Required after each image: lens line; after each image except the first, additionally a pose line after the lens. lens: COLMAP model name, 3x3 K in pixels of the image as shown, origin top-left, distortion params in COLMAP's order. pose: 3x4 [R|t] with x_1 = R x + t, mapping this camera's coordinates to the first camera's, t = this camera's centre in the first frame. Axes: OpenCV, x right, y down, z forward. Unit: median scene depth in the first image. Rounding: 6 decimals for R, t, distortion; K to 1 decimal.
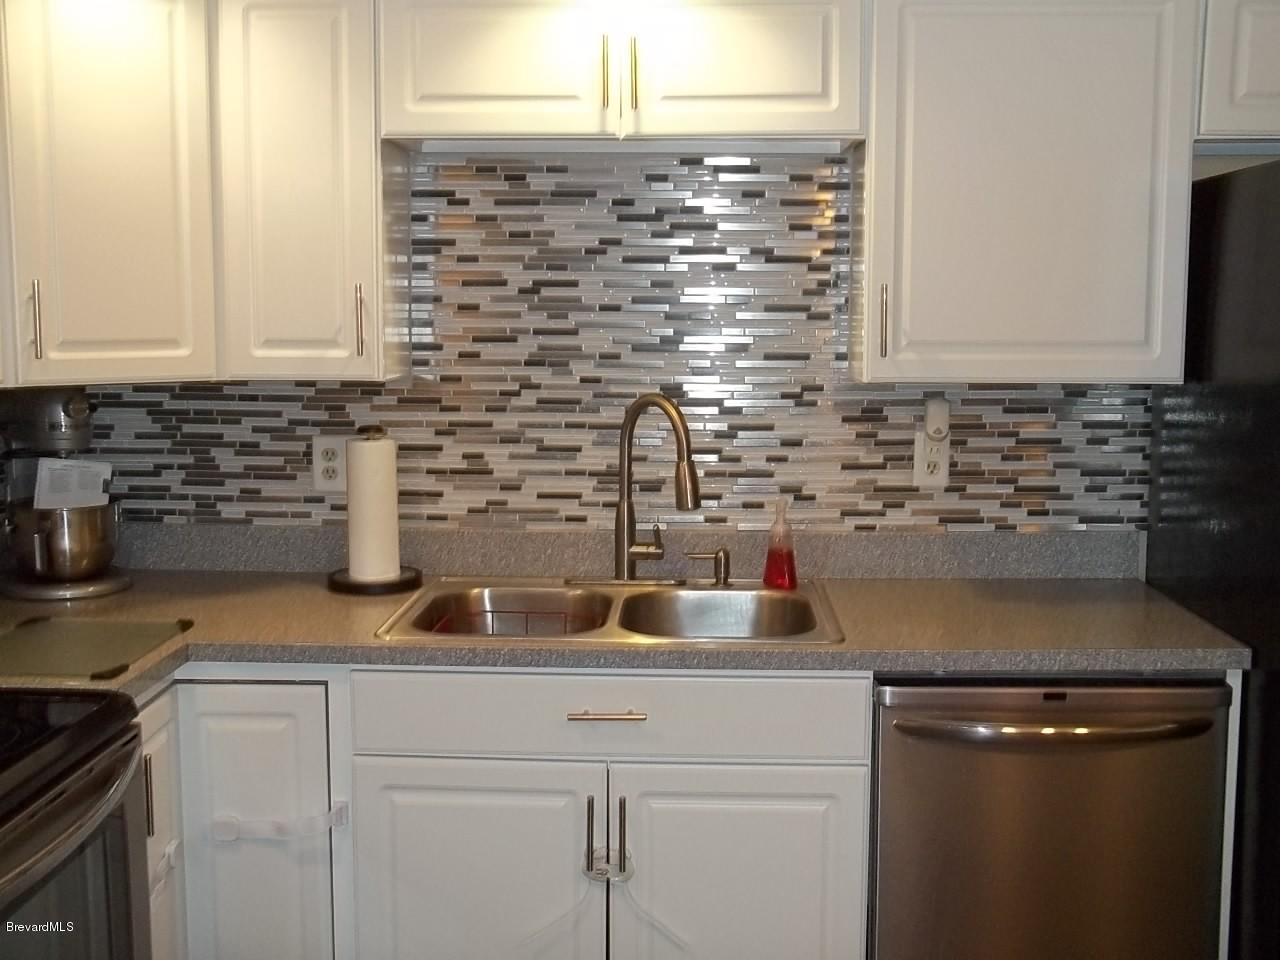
lens RADIAL K [[1389.3, 0, 640.0], [0, 1389.3, 480.0], [0, 0, 1]] dist [-0.069929, 0.118238]
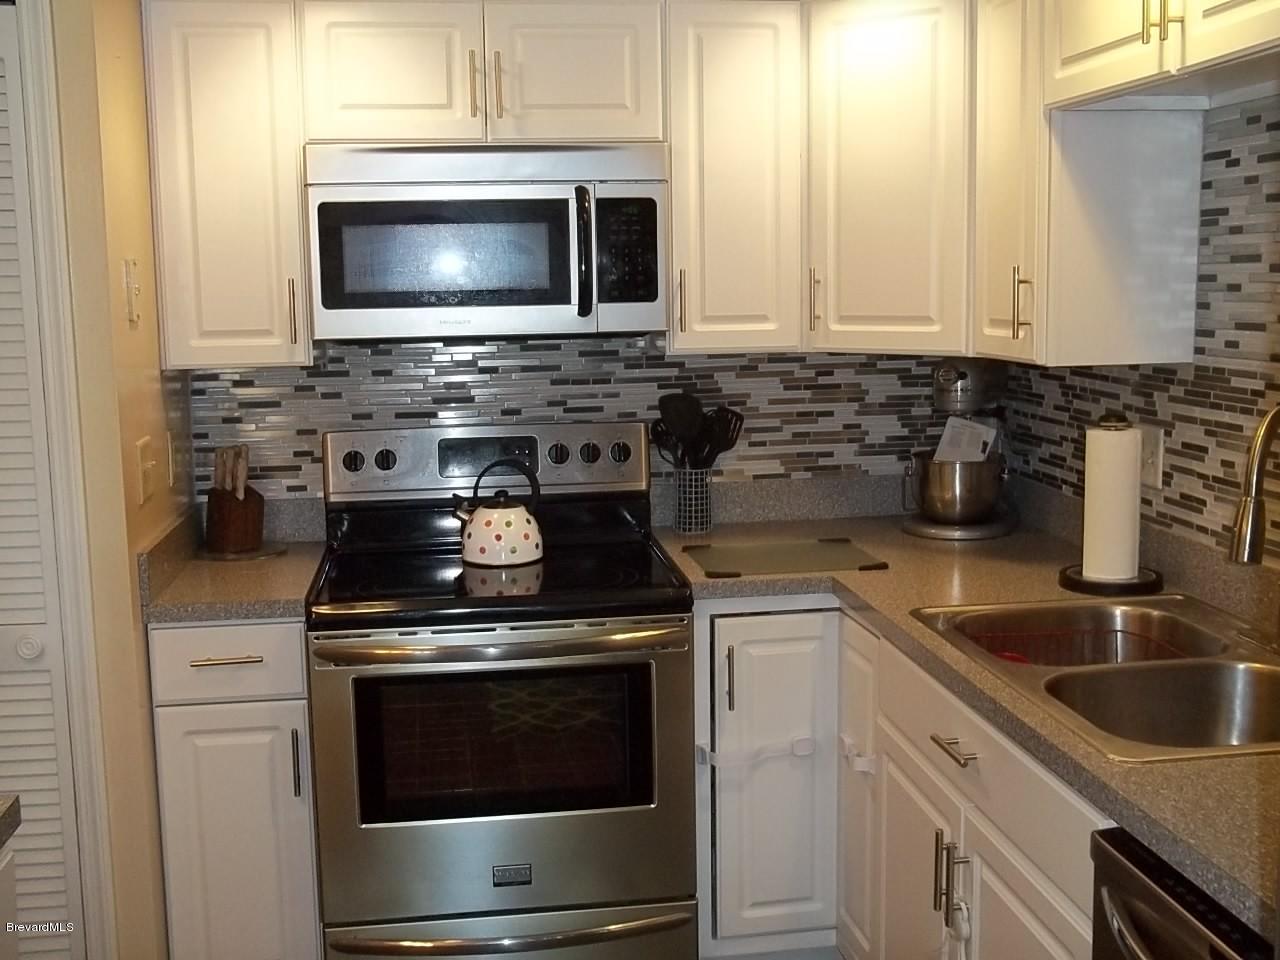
lens RADIAL K [[1389.3, 0, 640.0], [0, 1389.3, 480.0], [0, 0, 1]] dist [-0.069929, 0.118238]
pose [[0.180268, 0.135933, -0.974179, 0.636924], [-0.105496, 0.987364, 0.118251, -0.069877], [0.977944, 0.081455, 0.192330, 0.496054]]
